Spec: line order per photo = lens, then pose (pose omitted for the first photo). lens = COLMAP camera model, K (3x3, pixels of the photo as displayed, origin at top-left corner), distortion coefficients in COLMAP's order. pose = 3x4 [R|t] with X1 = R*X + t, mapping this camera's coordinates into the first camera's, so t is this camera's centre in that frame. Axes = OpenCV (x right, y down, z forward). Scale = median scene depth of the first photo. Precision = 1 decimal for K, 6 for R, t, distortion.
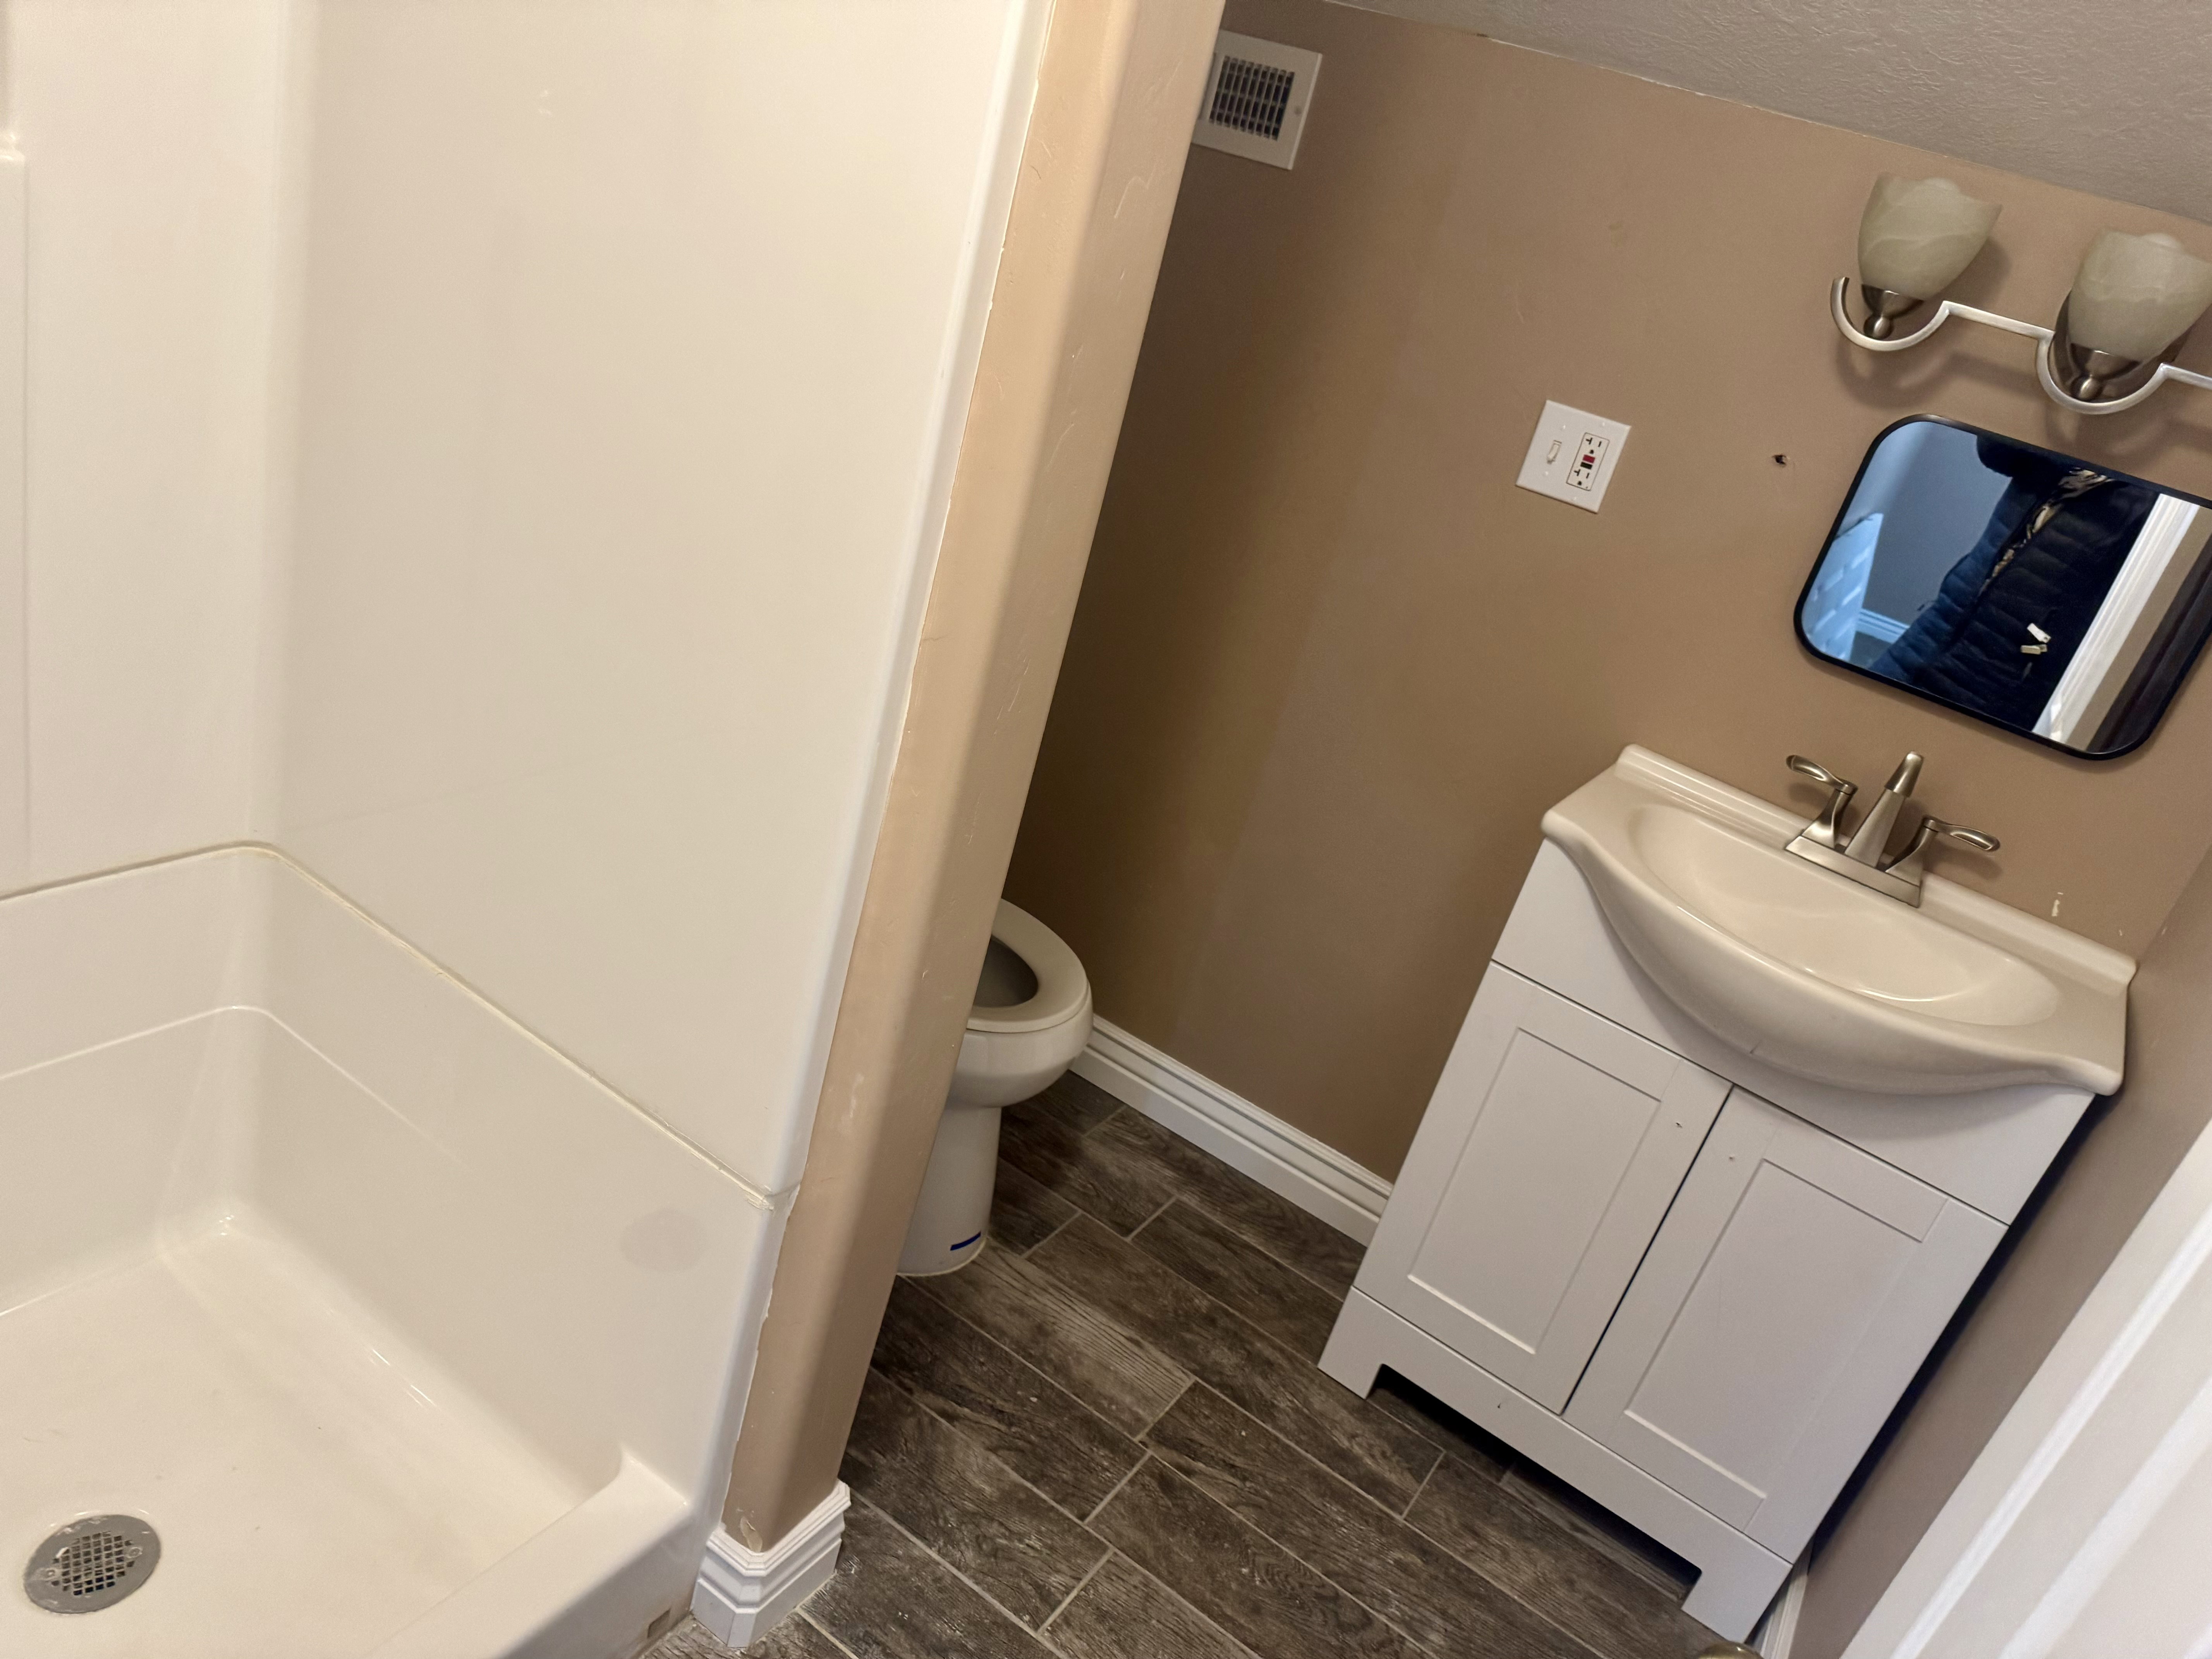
lens RADIAL K [[1554.8, 0, 1106.0], [0, 1554.8, 829.5], [0, 0, 1]] dist [0.080422, -0.164010]
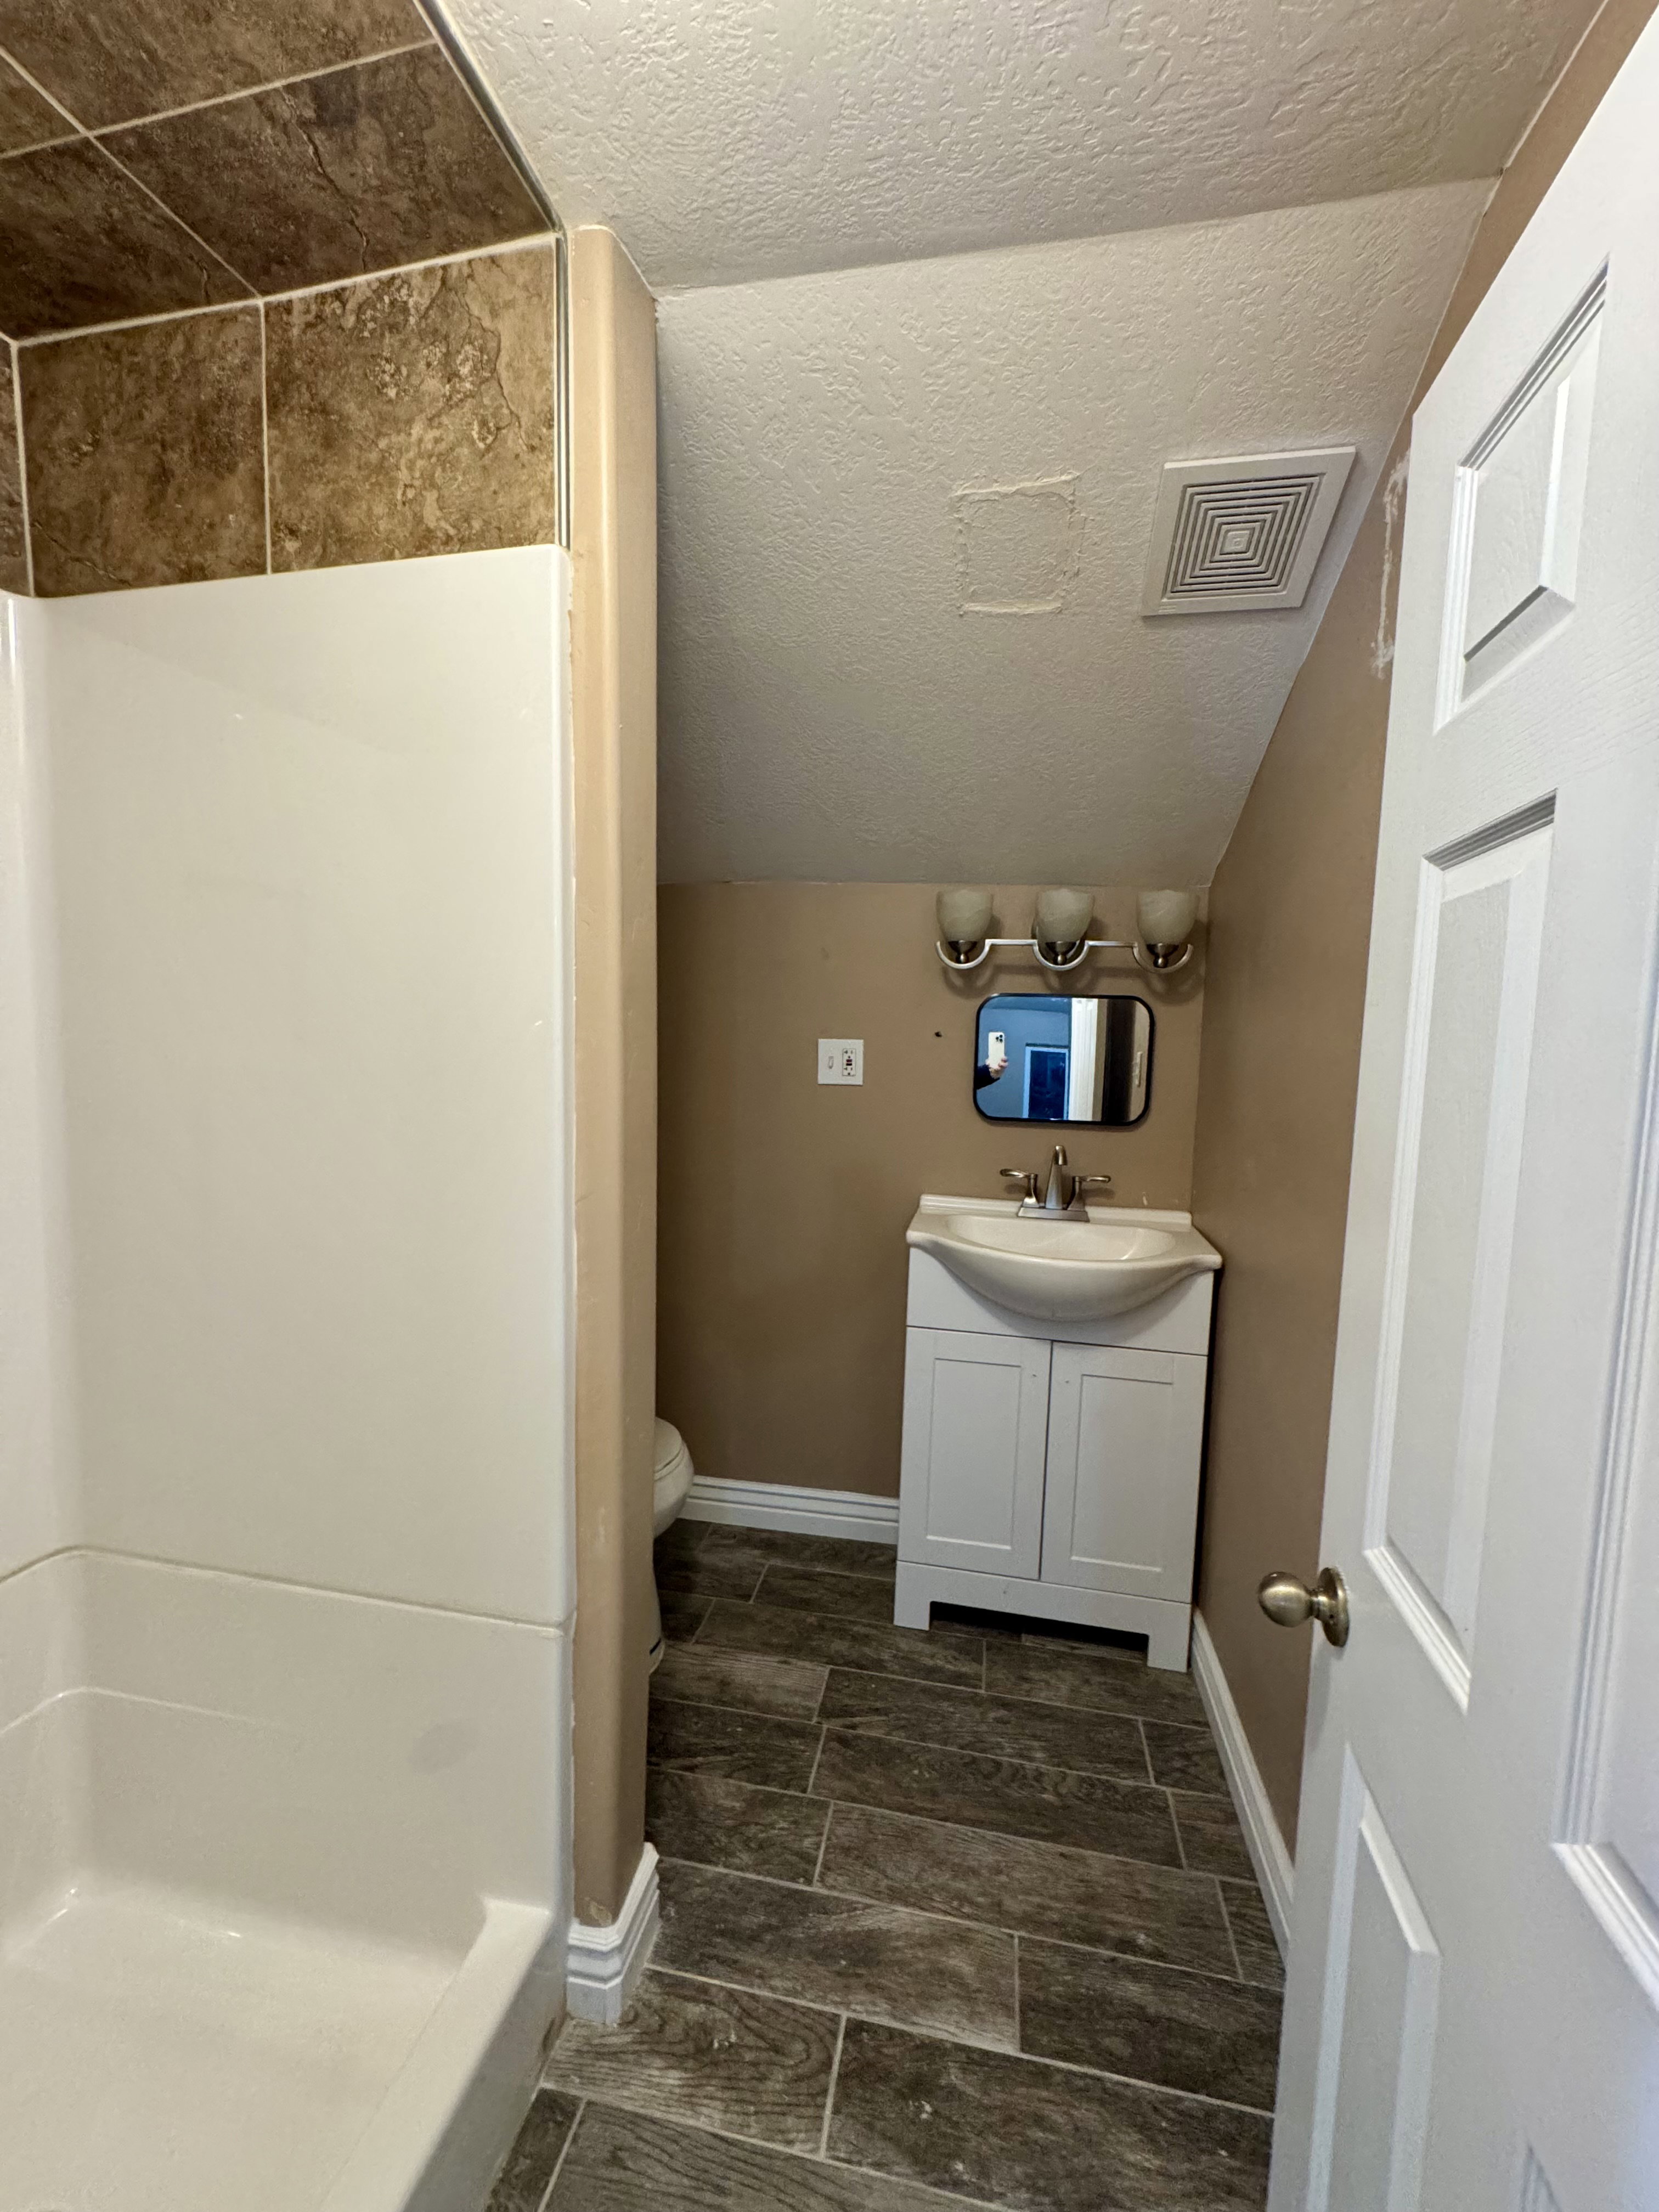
lens RADIAL K [[881.3, 0, 829.5], [0, 881.3, 1106.0], [0, 0, 1]] dist [0.000457, -0.000072]
pose [[0.902115, -0.261733, 0.343052, -0.104302], [0.350382, 0.908339, -0.228371, 0.054853], [-0.251836, 0.326216, 0.911132, 0.042437]]
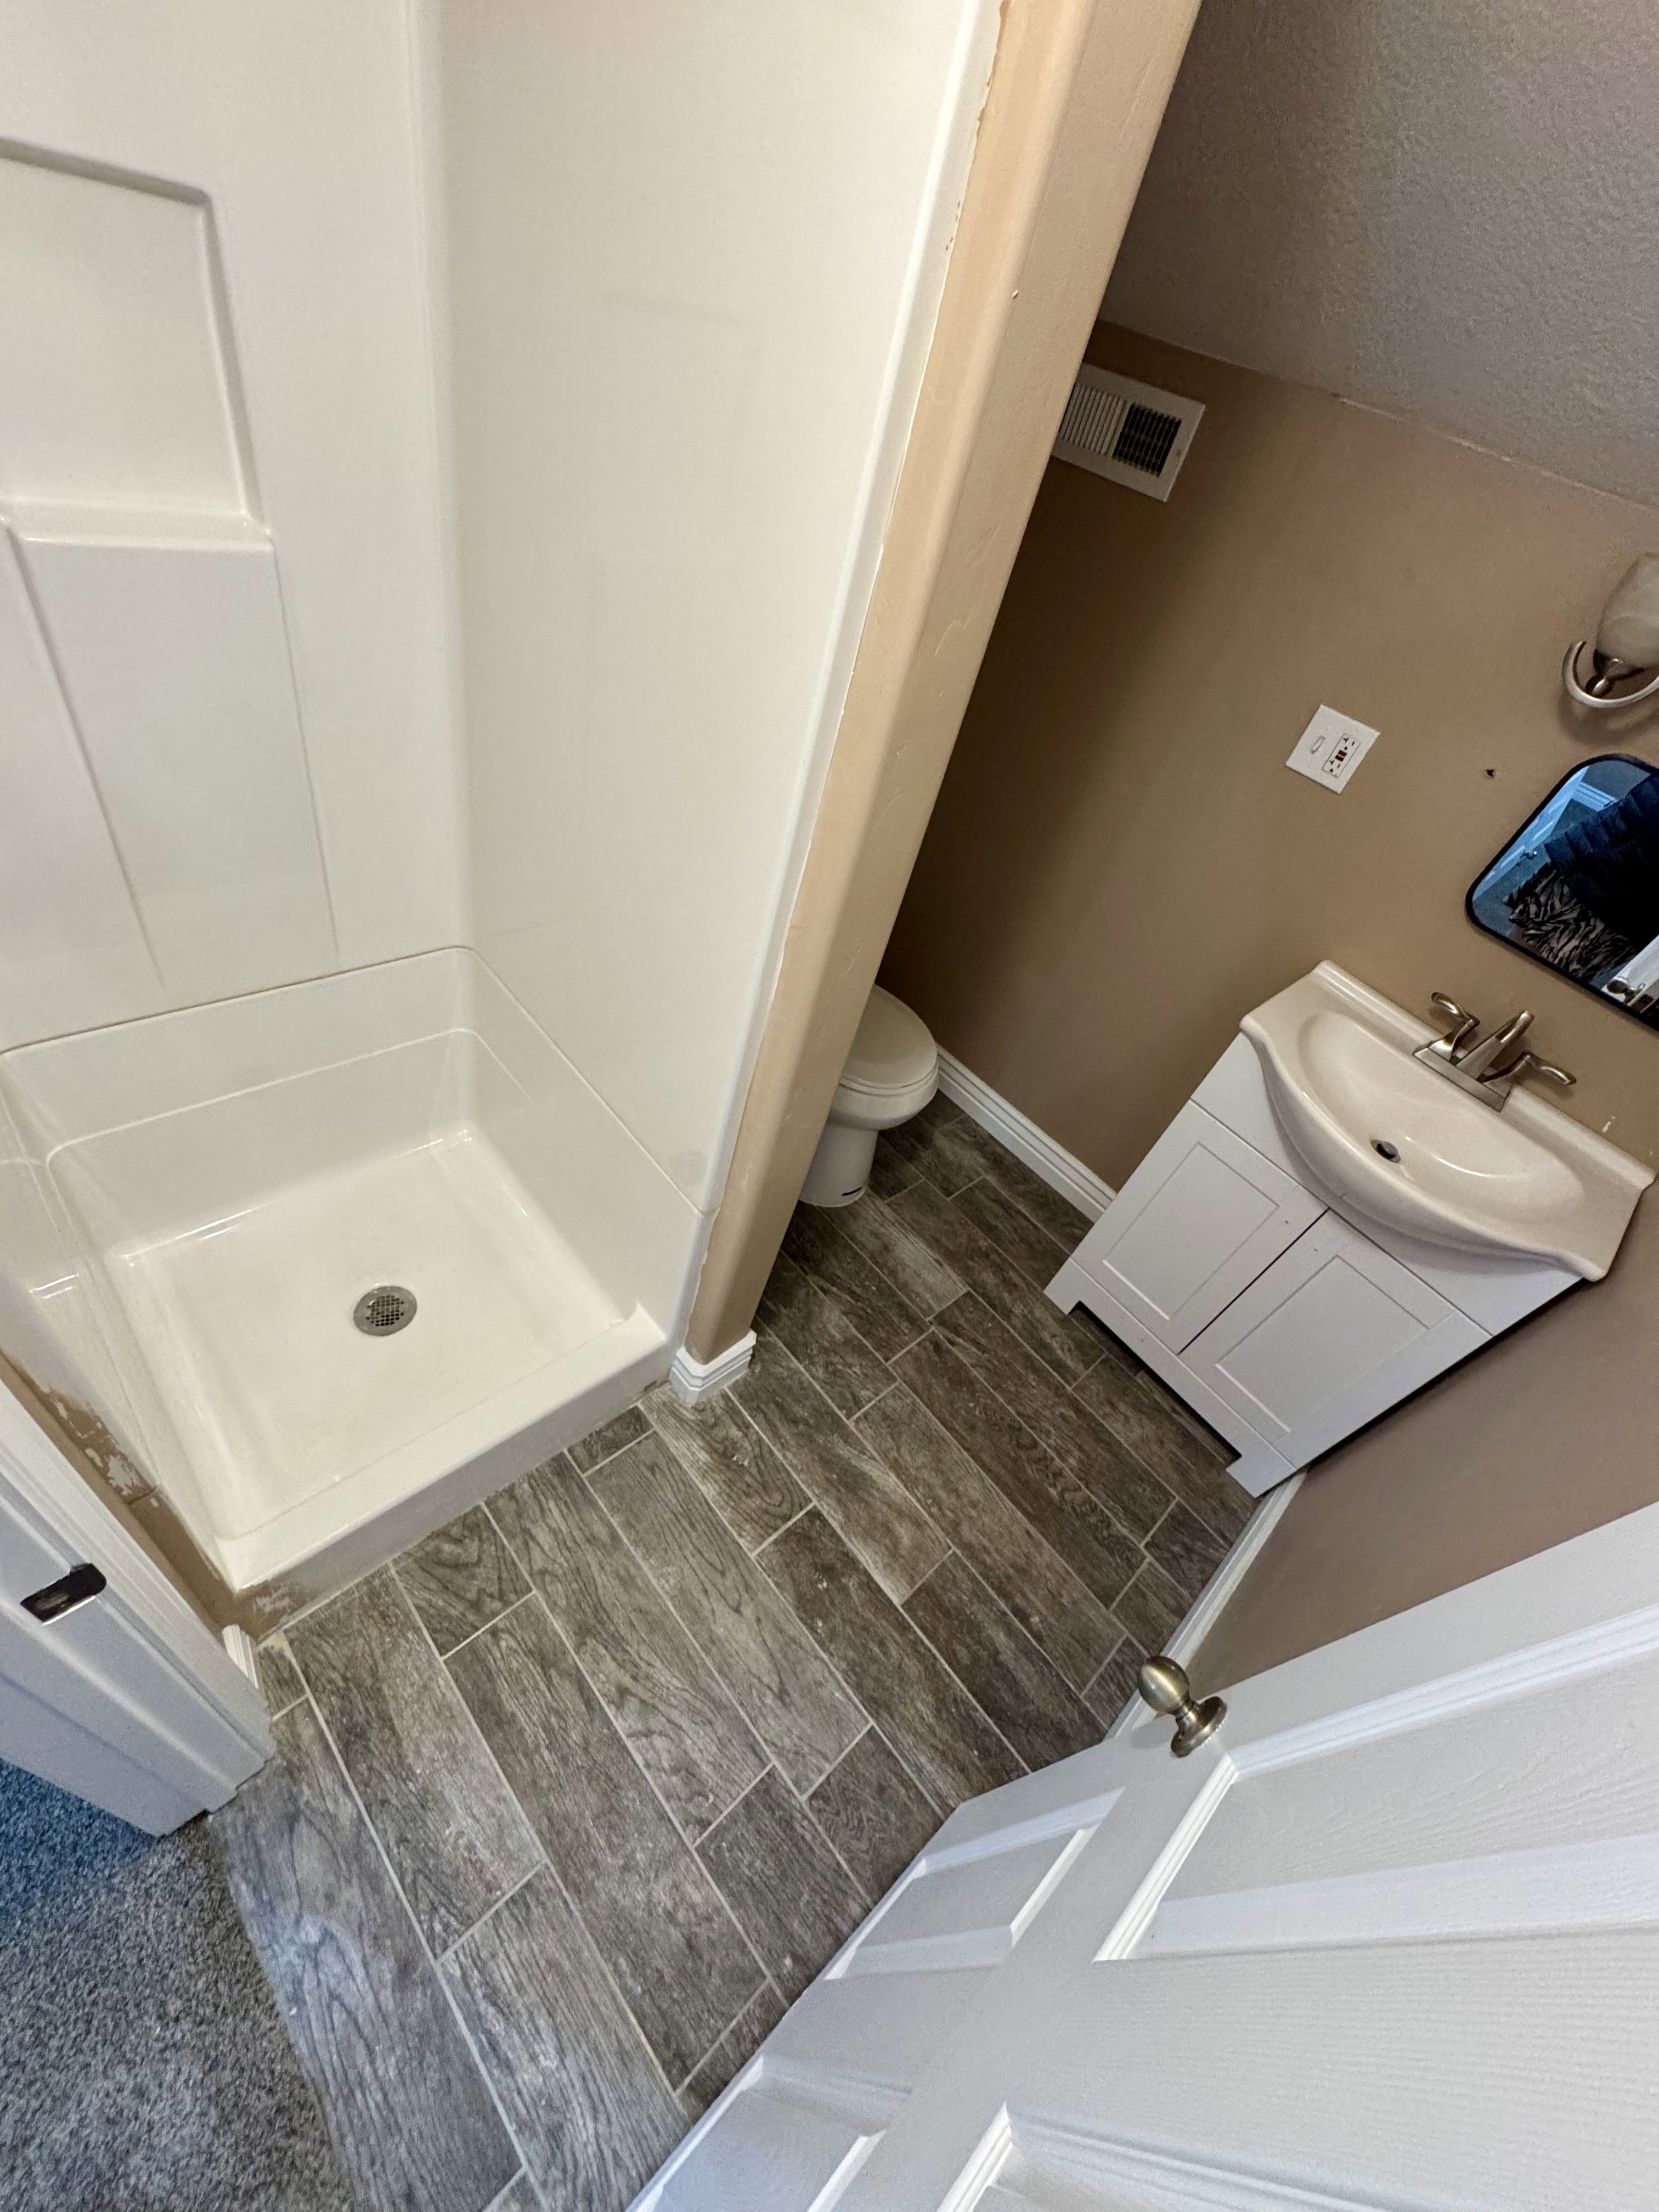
lens RADIAL K [[885.2, 0, 829.5], [0, 885.2, 1106.0], [0, 0, 1]] dist [-0.002667, -0.000213]
pose [[0.970661, 0.151945, -0.186359, 0.064995], [-0.094774, 0.954057, 0.284242, -0.124977], [0.220986, -0.258241, 0.940466, 0.091715]]
